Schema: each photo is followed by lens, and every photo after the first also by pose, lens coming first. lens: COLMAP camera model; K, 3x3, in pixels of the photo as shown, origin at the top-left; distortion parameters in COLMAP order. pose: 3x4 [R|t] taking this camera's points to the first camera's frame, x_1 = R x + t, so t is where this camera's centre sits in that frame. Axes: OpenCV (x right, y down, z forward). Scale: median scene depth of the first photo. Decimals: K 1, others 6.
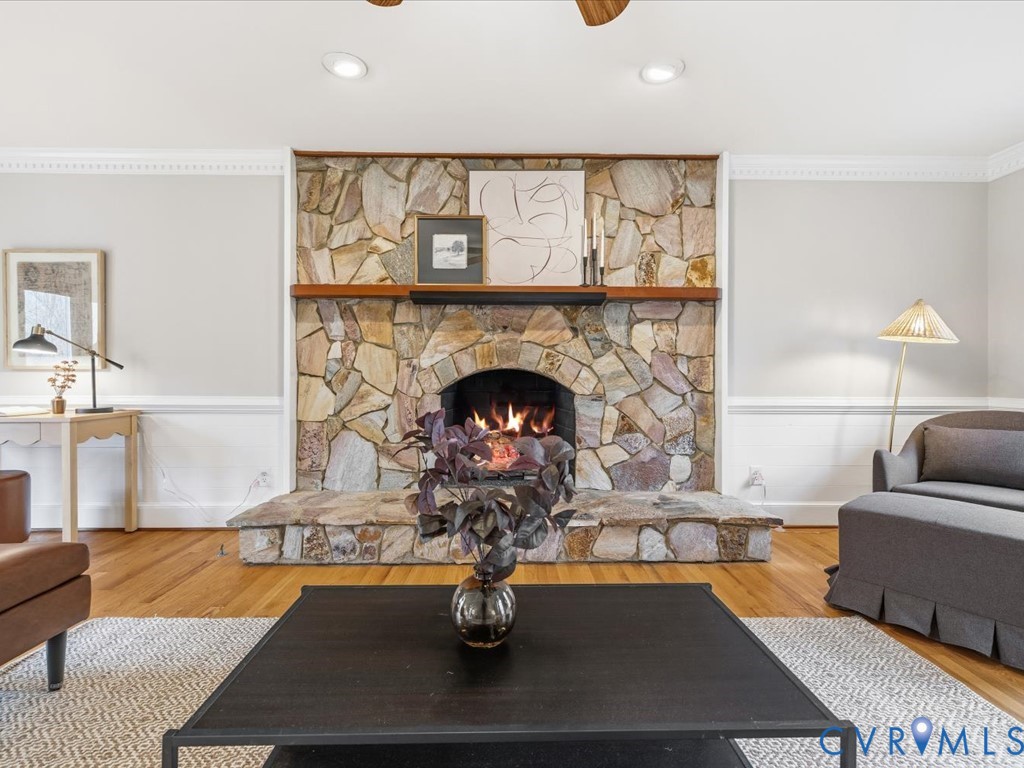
lens RADIAL K [[490.3, 0, 511.2], [0, 490.3, 375.8], [0, 0, 1]] dist [0.002974, -0.000118]
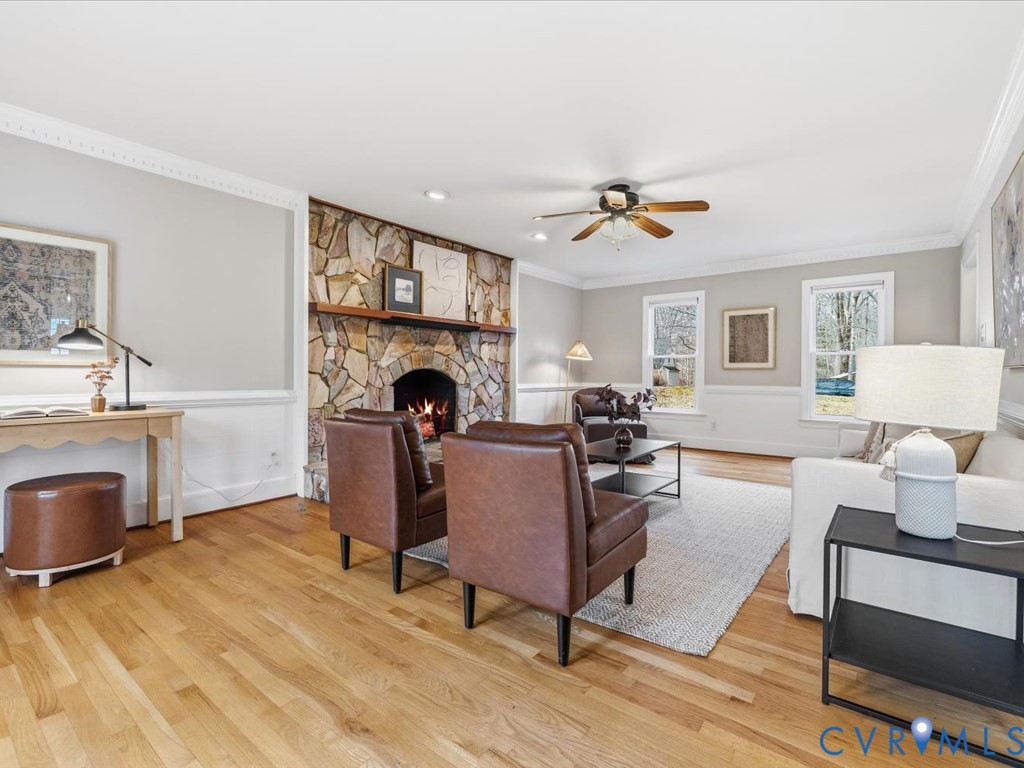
lens RADIAL K [[490.3, 0, 510.8], [0, 490.3, 382.1], [0, 0, 1]] dist [0.002974, -0.000118]
pose [[0.632008, -0.012833, 0.774856, -1.074764], [0.000420, 0.999868, 0.016217, 0.003400], [-0.774962, -0.009924, 0.631930, -0.211793]]
